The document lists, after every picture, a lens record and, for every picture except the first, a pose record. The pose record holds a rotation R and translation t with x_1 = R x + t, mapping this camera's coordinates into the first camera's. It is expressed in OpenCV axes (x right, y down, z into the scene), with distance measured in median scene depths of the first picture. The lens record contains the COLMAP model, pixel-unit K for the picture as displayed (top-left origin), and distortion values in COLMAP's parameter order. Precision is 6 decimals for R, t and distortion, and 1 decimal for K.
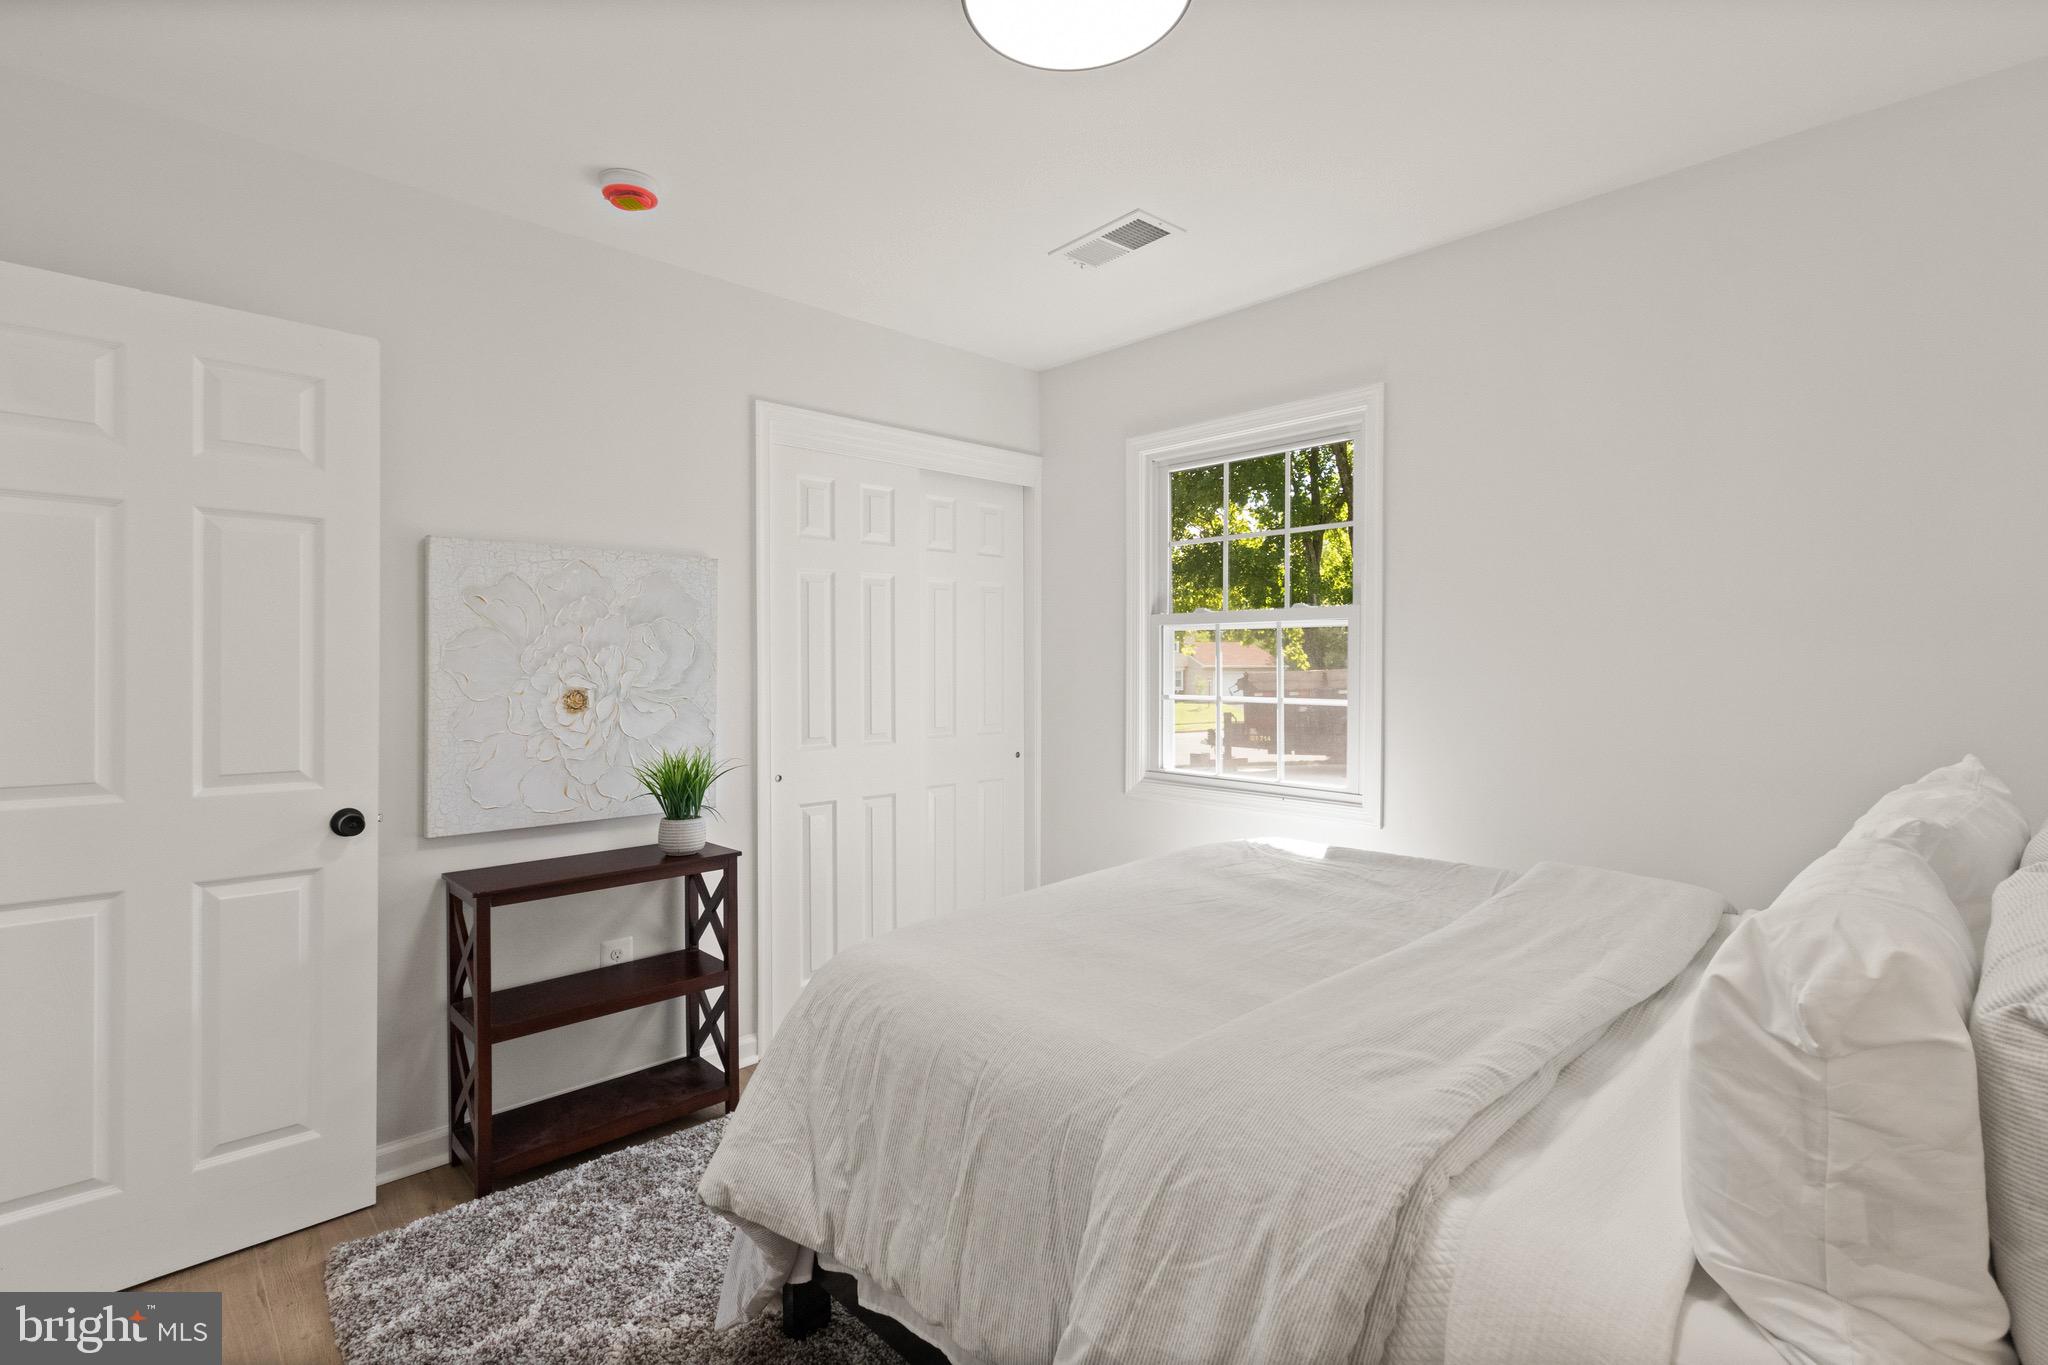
lens RADIAL K [[946.2, 0, 1023.9], [0, 946.2, 652.0], [0, 0, 1]] dist [0.003239, -0.000801]
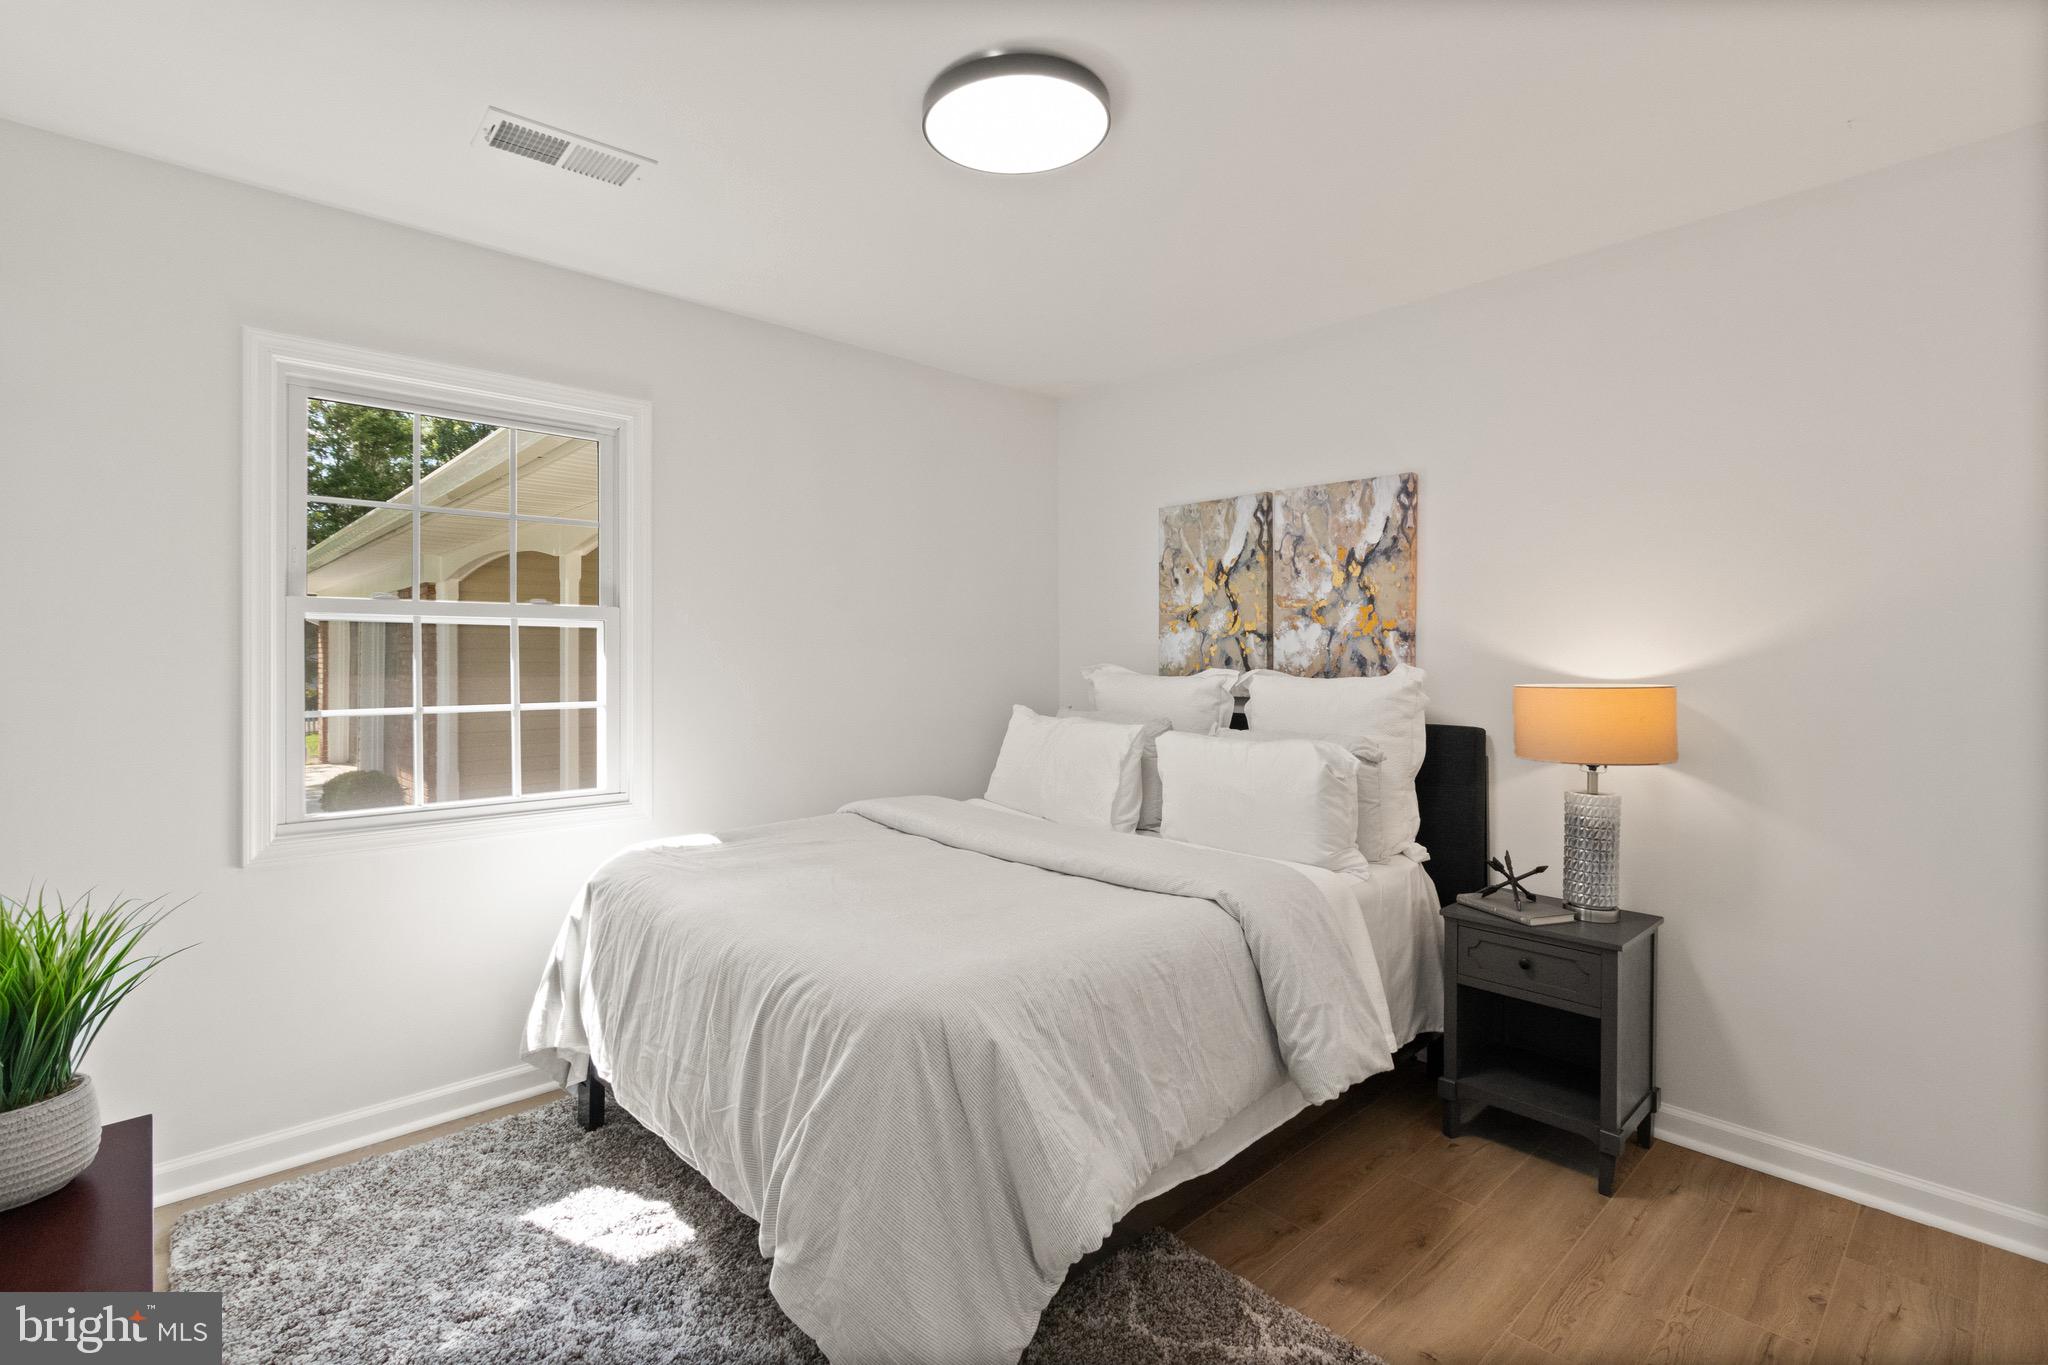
lens RADIAL K [[946.2, 0, 1023.9], [0, 946.2, 652.0], [0, 0, 1]] dist [0.003239, -0.000801]
pose [[-0.001340, -0.000357, 0.999999, -0.624596], [-0.010951, 0.999940, 0.000342, -0.006520], [-0.999939, -0.010951, -0.001344, 0.522078]]
